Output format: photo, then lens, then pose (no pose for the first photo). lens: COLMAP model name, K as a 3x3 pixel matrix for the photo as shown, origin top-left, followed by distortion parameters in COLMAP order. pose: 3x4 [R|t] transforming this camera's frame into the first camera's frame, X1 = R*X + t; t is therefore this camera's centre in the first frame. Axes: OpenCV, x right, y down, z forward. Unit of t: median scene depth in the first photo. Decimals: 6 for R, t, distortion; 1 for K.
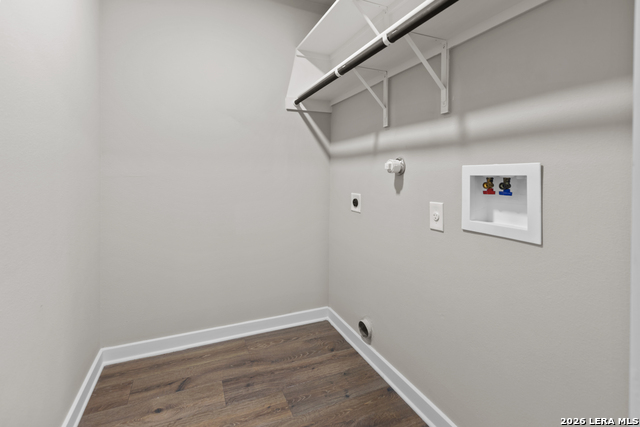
lens RADIAL K [[287.9, 0, 317.0], [0, 287.9, 208.8], [0, 0, 1]] dist [-0.001752, -0.000267]
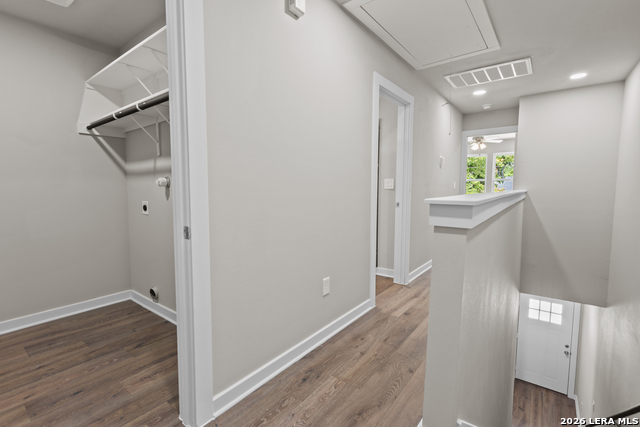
lens RADIAL K [[287.9, 0, 317.0], [0, 287.9, 208.8], [0, 0, 1]] dist [-0.001752, -0.000267]
pose [[0.868674, -0.076819, 0.489391, 0.190590], [0.085927, 0.996294, 0.003866, 0.052616], [-0.487875, 0.038693, 0.872056, -0.657538]]
